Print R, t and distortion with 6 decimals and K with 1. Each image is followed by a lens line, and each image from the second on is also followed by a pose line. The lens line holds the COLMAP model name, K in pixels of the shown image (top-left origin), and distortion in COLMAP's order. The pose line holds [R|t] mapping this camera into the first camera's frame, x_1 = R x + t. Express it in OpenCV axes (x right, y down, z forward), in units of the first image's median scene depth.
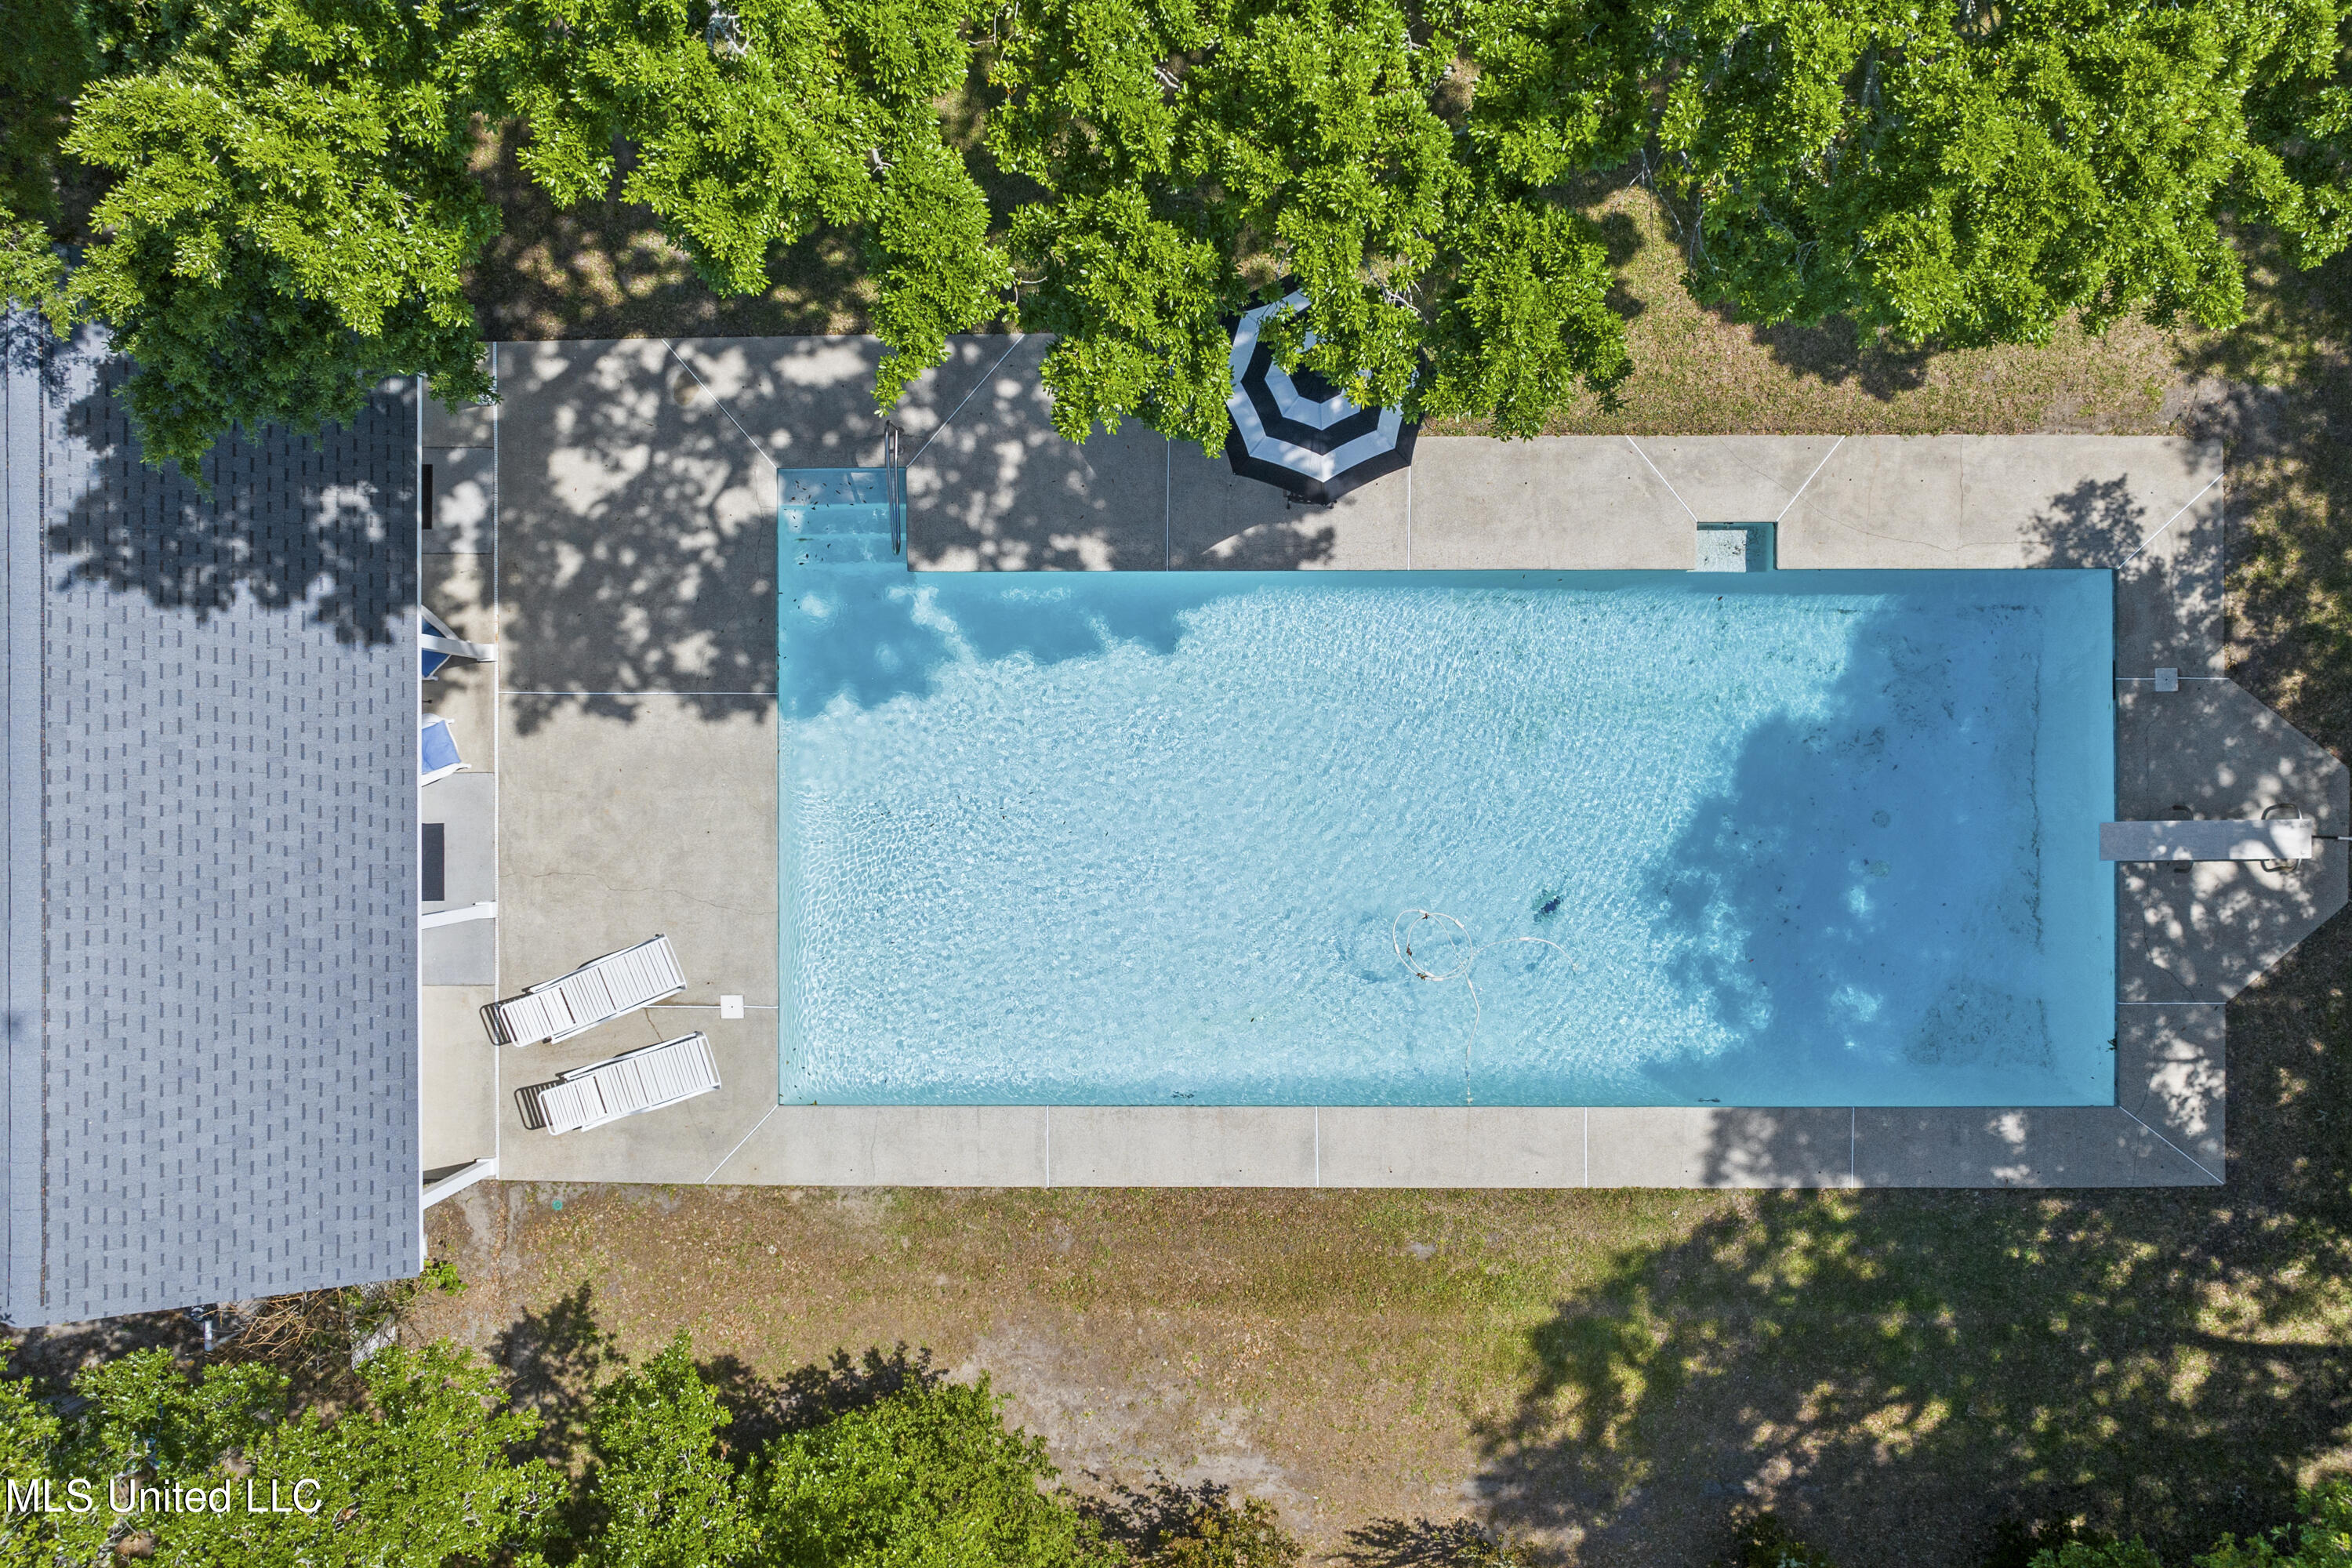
lens RADIAL K [[1872.5, 0, 1176.0], [0, 1872.5, 784.0], [0, 0, 1]] dist [-0.012521, -0.004608]
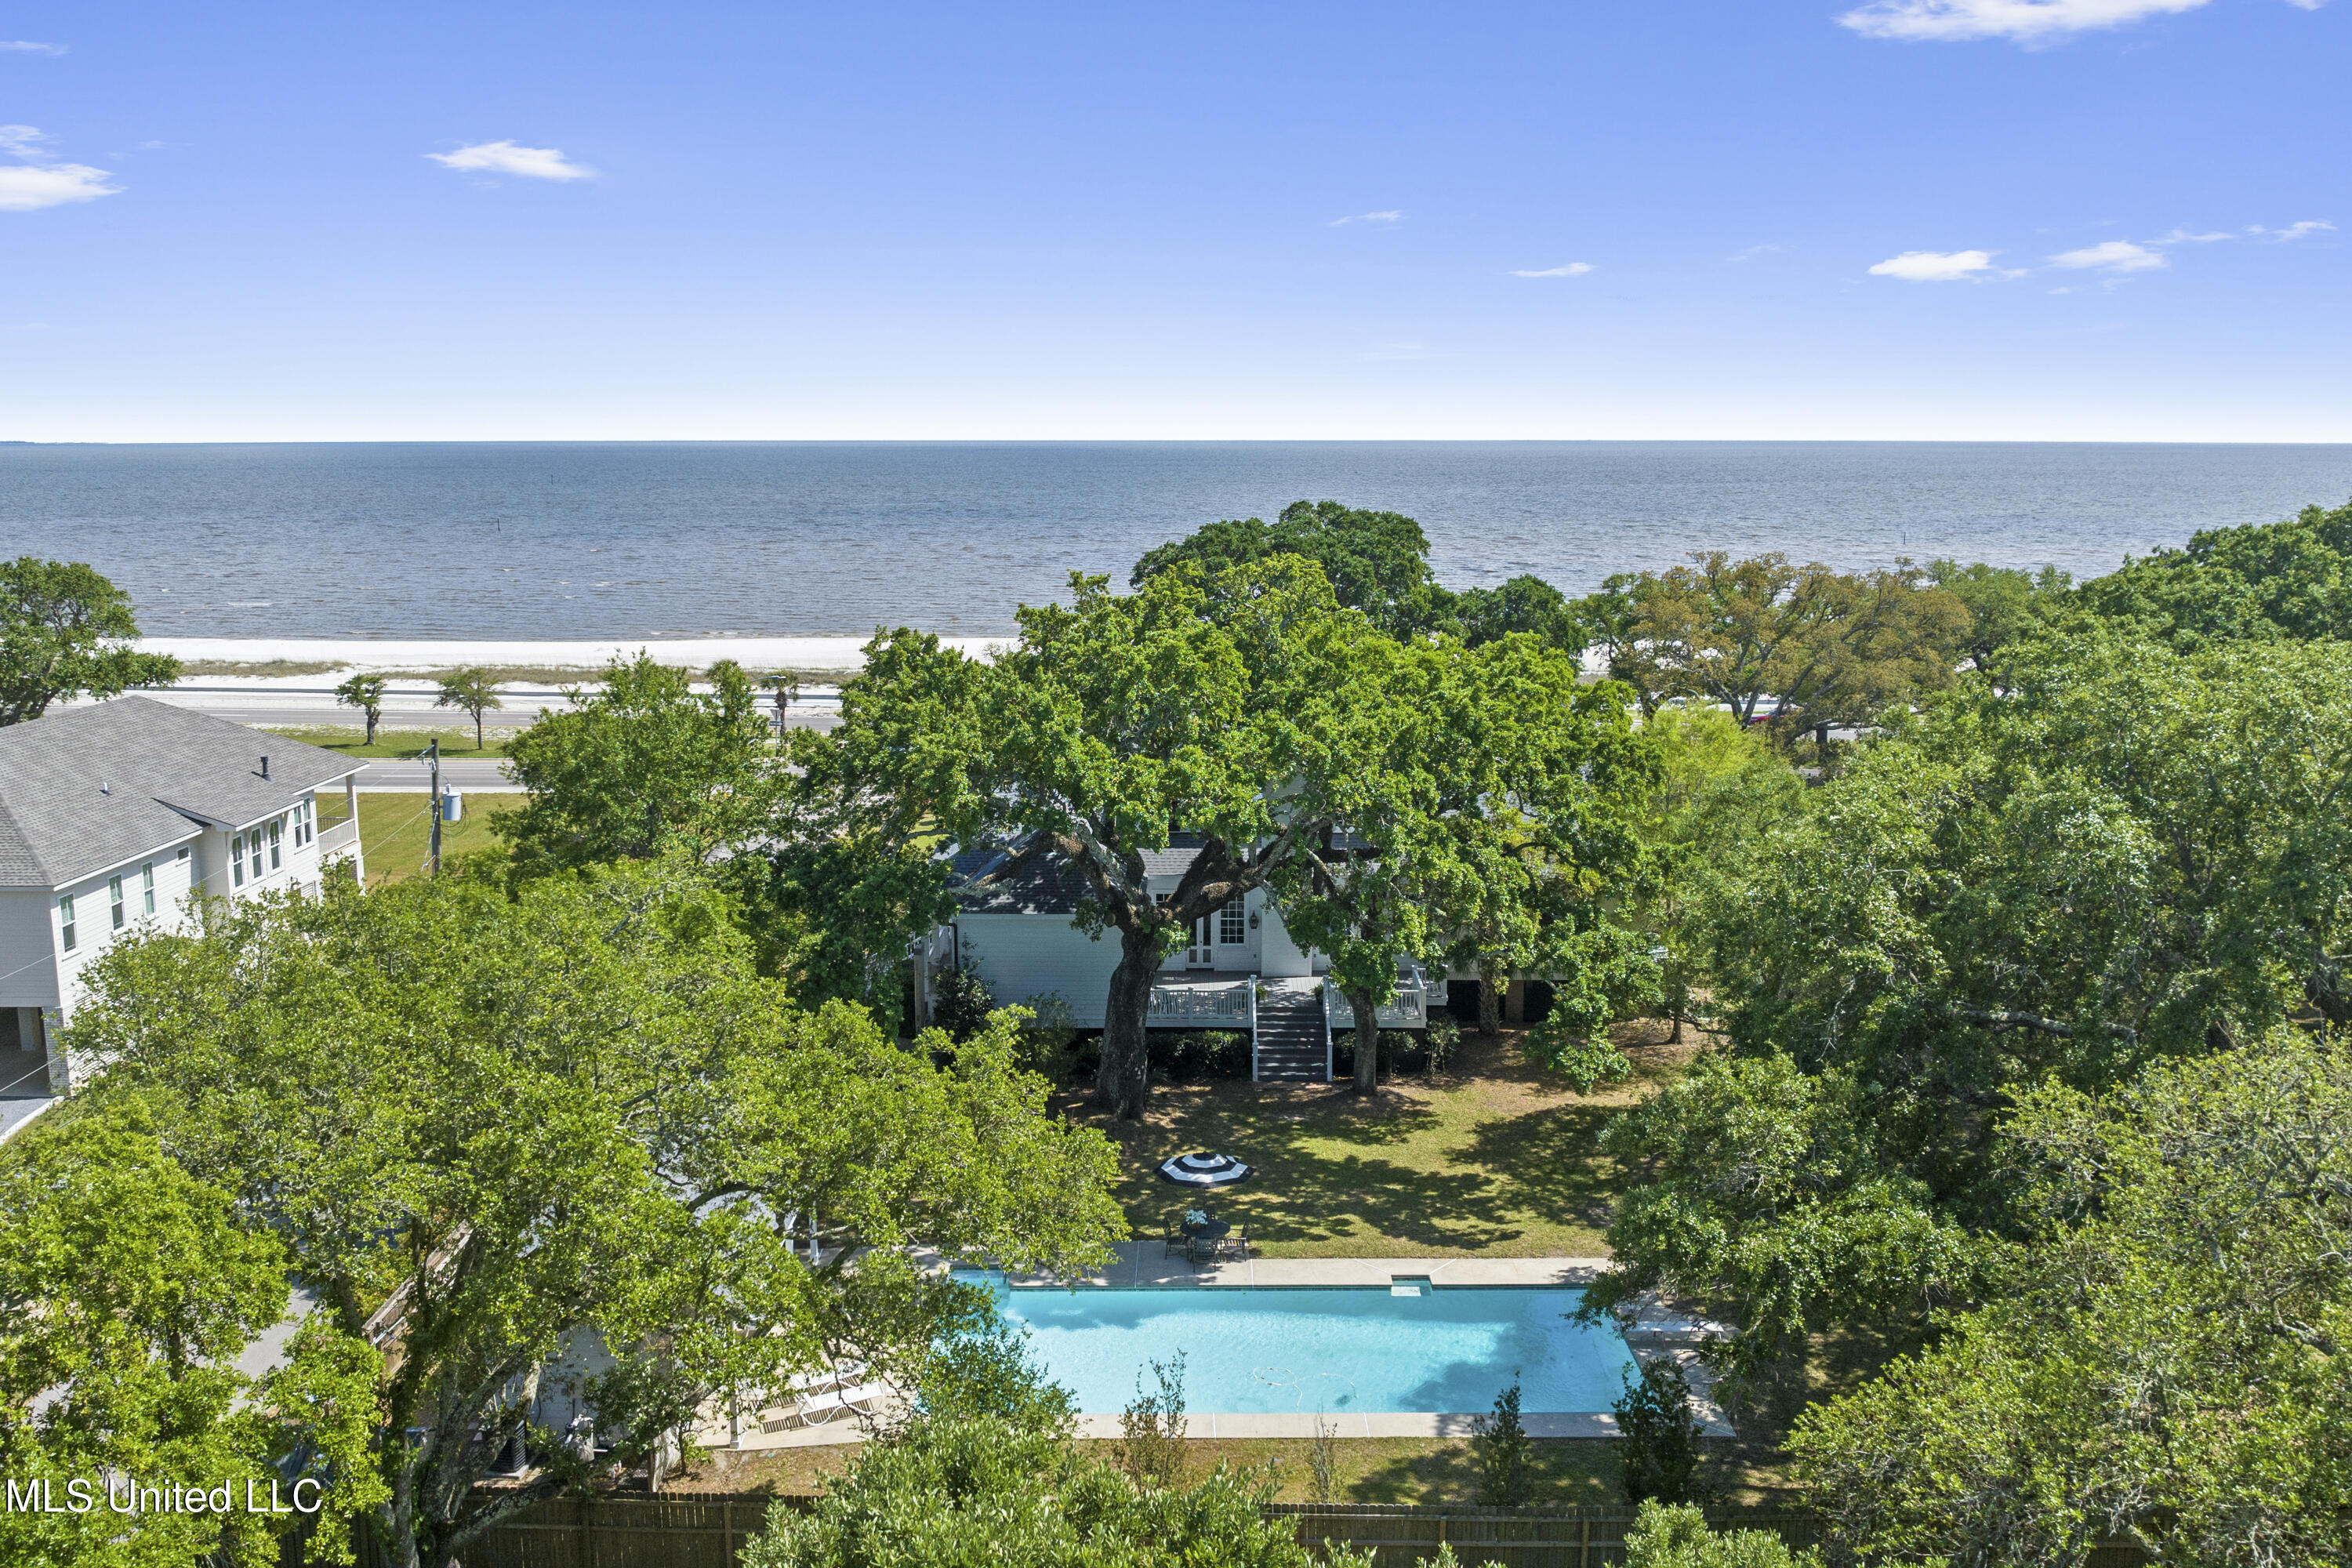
lens RADIAL K [[1872.5, 0, 1176.0], [0, 1872.5, 784.0], [0, 0, 1]] dist [-0.012521, -0.004608]
pose [[0.999884, 0.015252, 0.000521, 0.029955], [-0.002143, 0.174143, -0.984718, 1.810183], [-0.015110, 0.984602, 0.174156, 0.105735]]
